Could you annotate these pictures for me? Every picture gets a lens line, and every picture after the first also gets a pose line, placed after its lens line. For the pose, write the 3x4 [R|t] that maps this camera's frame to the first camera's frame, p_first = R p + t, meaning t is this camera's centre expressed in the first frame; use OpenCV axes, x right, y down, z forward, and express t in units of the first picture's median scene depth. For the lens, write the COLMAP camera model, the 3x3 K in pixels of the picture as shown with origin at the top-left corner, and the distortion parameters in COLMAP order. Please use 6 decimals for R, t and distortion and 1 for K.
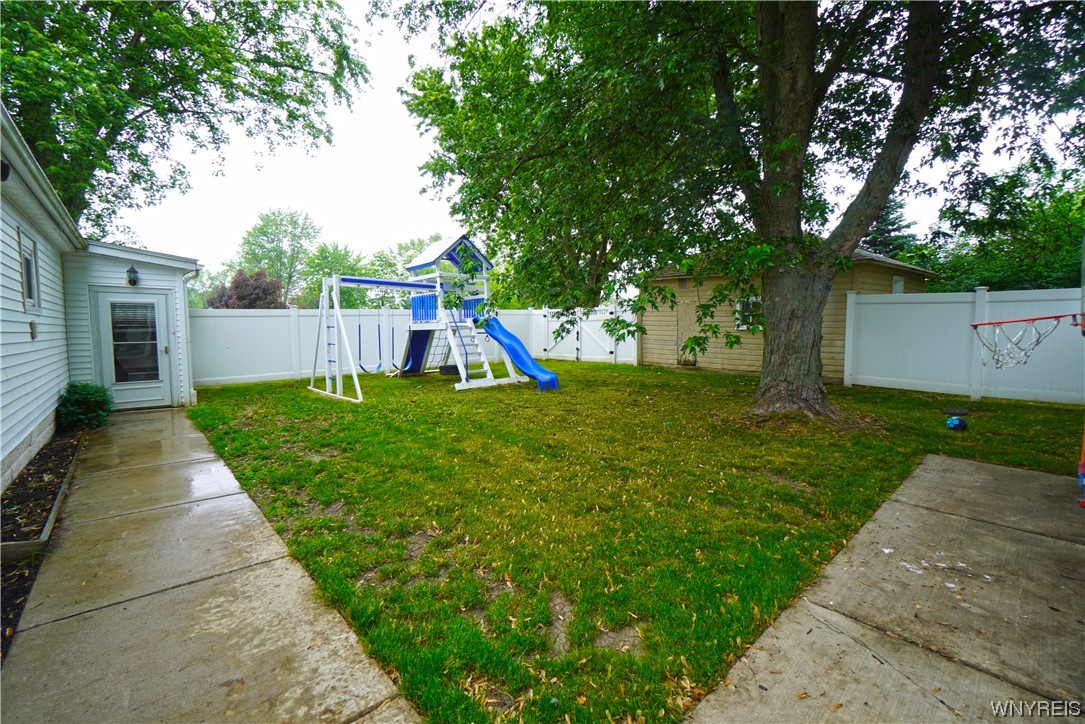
lens RADIAL K [[483.1, 0, 541.0], [0, 483.1, 357.9], [0, 0, 1]] dist [0.029513, 0.000592]
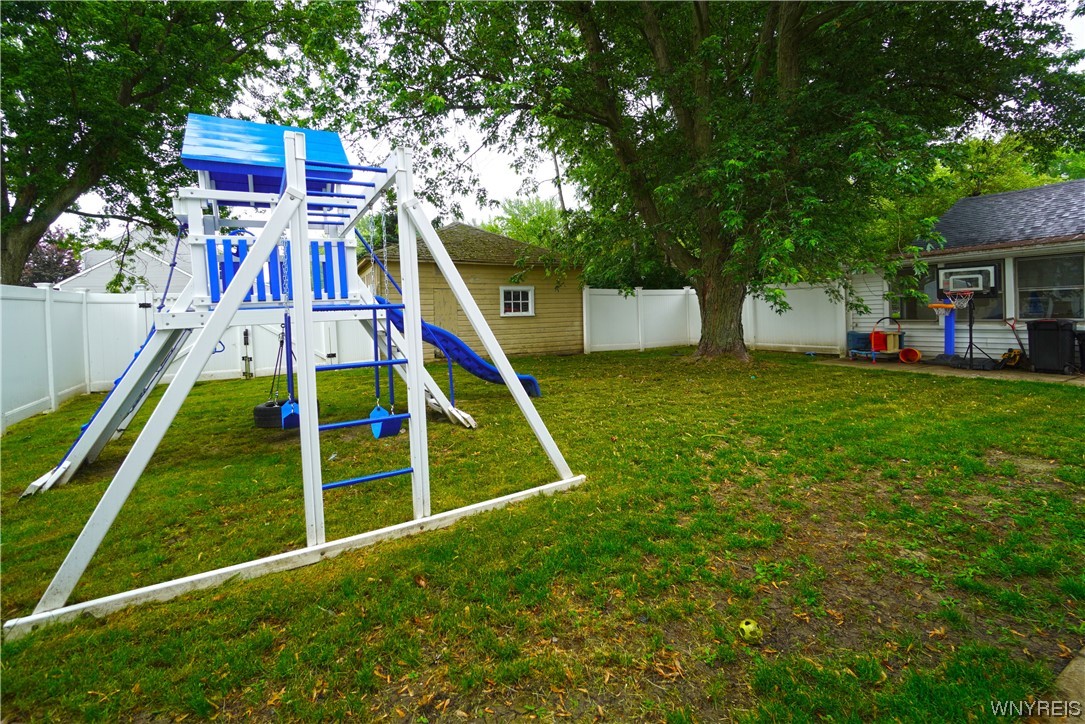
lens RADIAL K [[483.1, 0, 541.0], [0, 483.1, 357.9], [0, 0, 1]] dist [0.029513, 0.000592]
pose [[0.196914, -0.111370, 0.974075, -0.758775], [0.090843, 0.991326, 0.094978, -0.073857], [-0.976203, 0.069785, 0.205323, 0.838128]]
